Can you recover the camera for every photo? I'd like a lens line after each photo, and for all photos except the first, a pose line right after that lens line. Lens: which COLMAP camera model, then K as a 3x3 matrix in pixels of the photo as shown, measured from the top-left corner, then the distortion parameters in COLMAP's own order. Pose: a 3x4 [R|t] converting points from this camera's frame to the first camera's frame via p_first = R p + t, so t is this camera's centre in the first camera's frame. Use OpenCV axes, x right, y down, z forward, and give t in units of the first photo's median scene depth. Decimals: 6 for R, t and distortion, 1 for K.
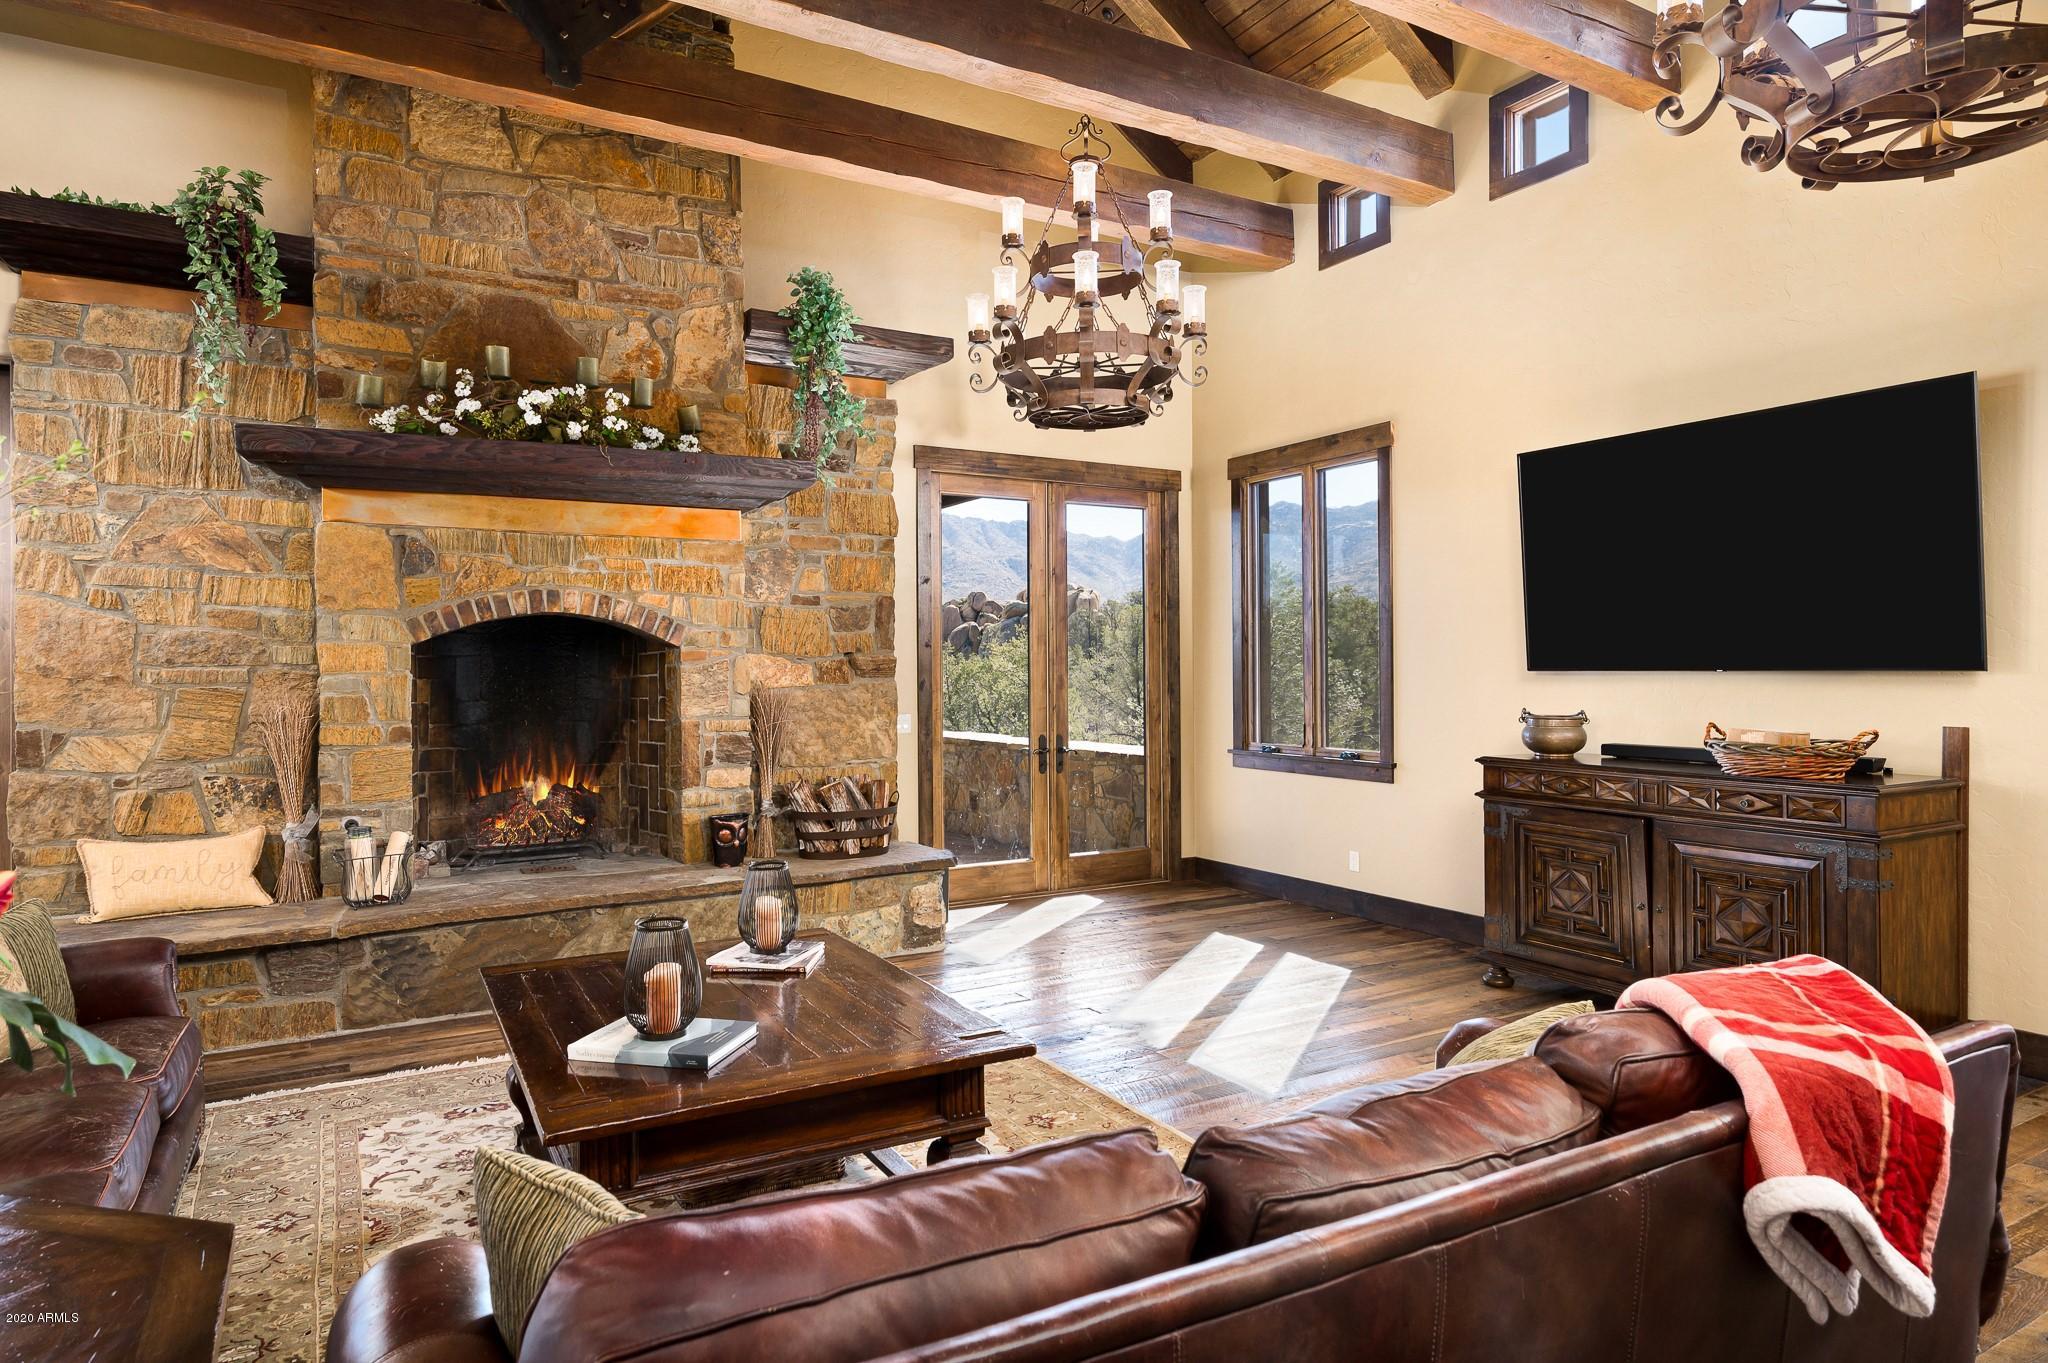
lens RADIAL K [[1187.6, 0, 1024.5], [0, 1187.6, 662.6], [0, 0, 1]] dist [-0.002575, 0.000253]
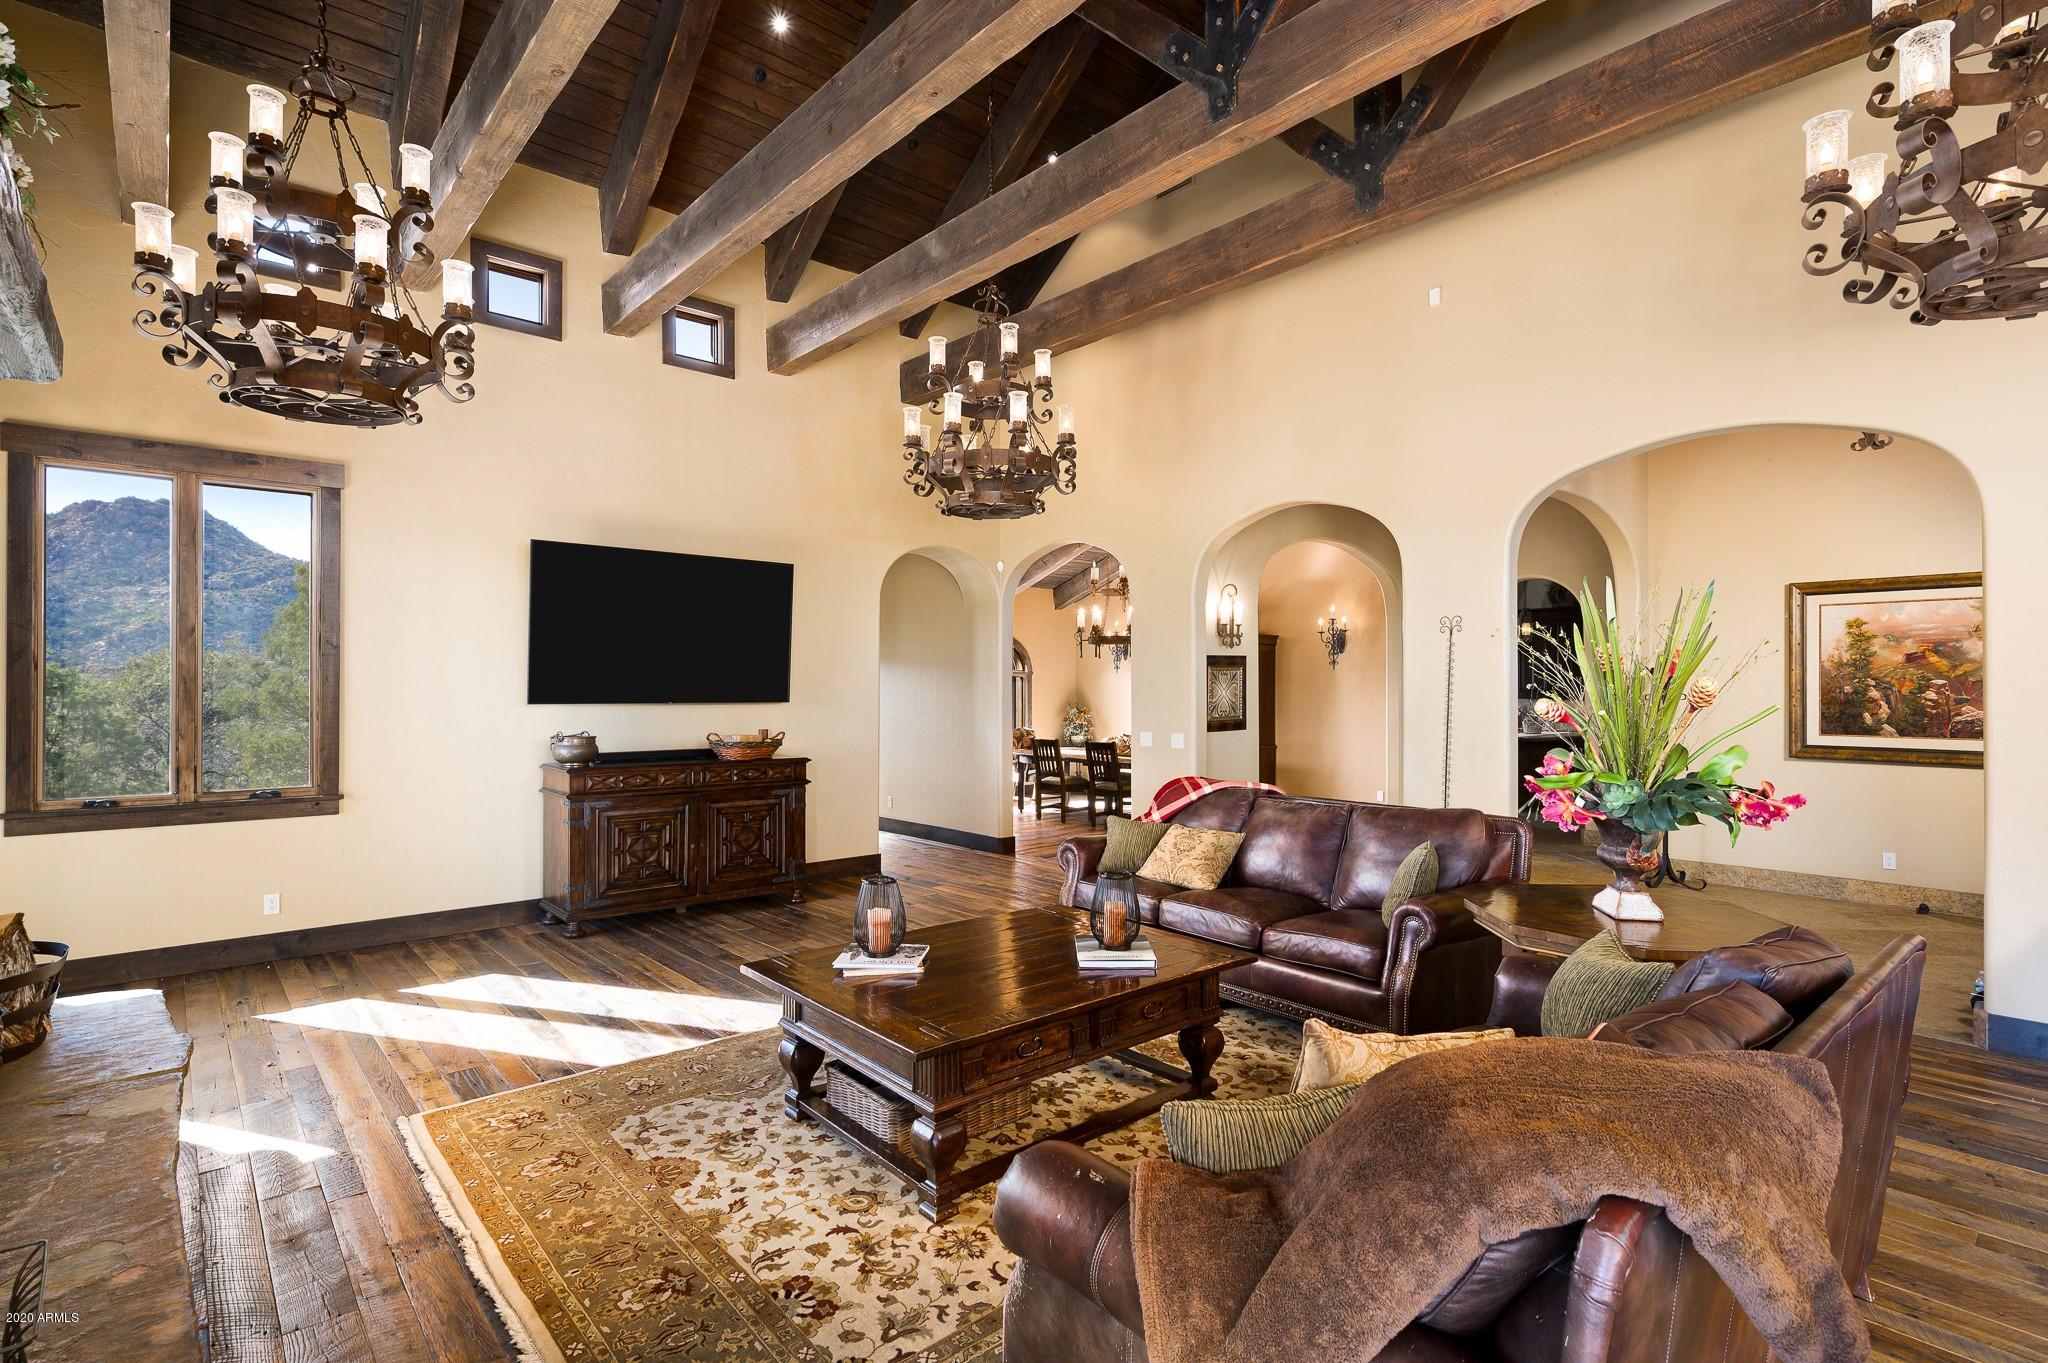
lens RADIAL K [[979.4, 0, 1024.0], [0, 979.4, 681.5], [0, 0, 1]] dist [-0.000088, -0.000002]
pose [[-0.188049, 0.012983, 0.982074, -0.799525], [-0.009796, 0.999838, -0.015094, -0.006262], [-0.982111, -0.012458, -0.187892, 0.712201]]
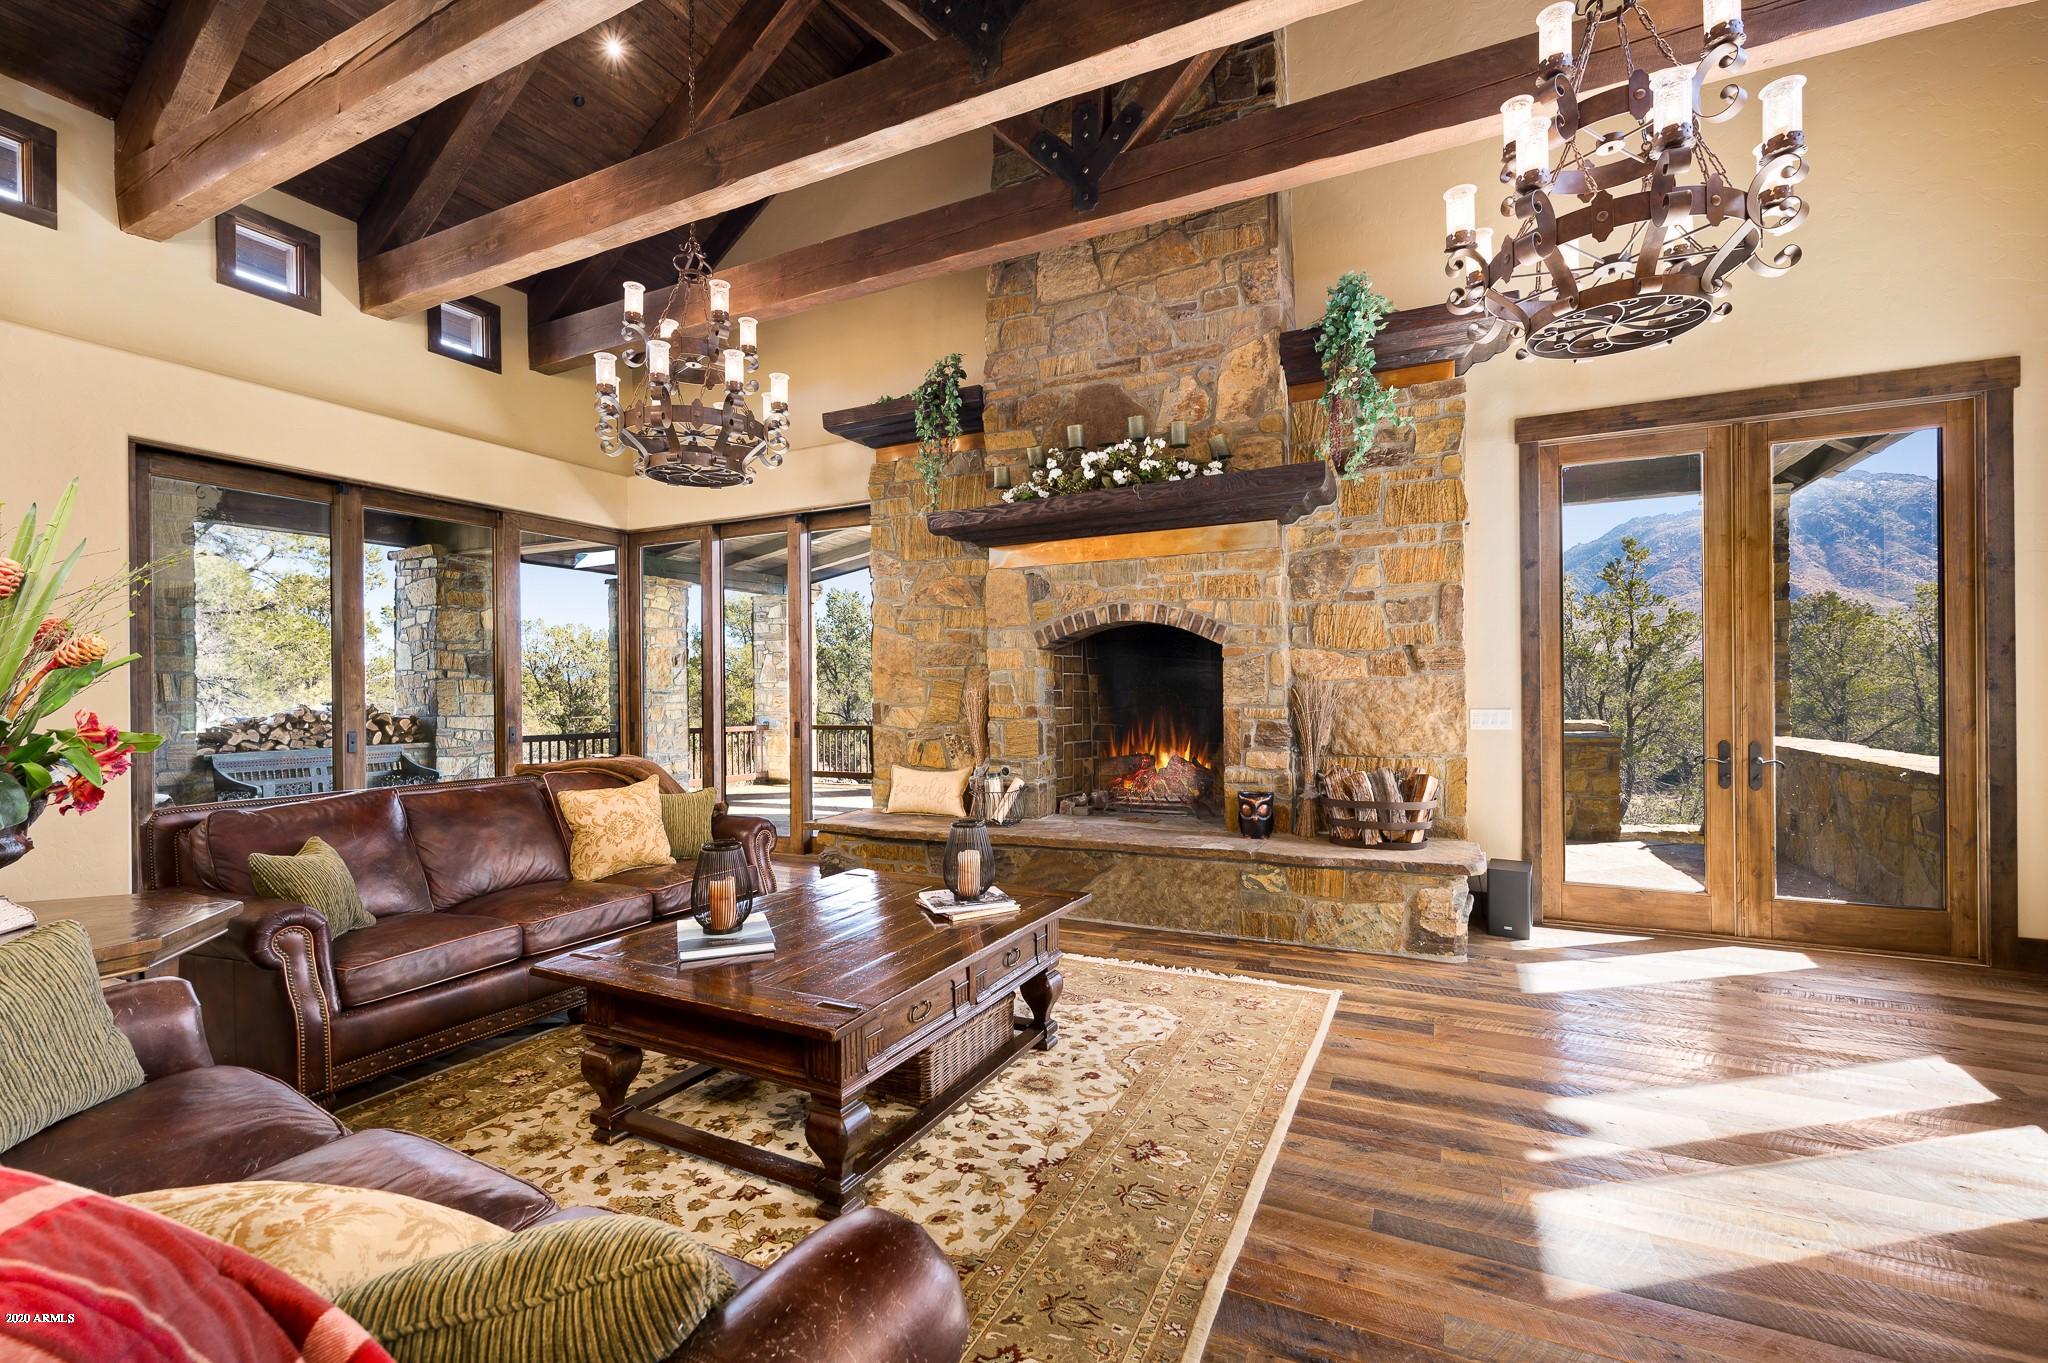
lens RADIAL K [[884.6, 0, 1017.7], [0, 884.6, 689.3], [0, 0, 1]] dist [-0.000525, -0.000510]
pose [[0.548205, 0.003420, -0.836337, 0.361093], [0.009980, 0.999894, 0.010630, 0.021624], [0.836284, -0.014175, 0.548113, 0.389626]]
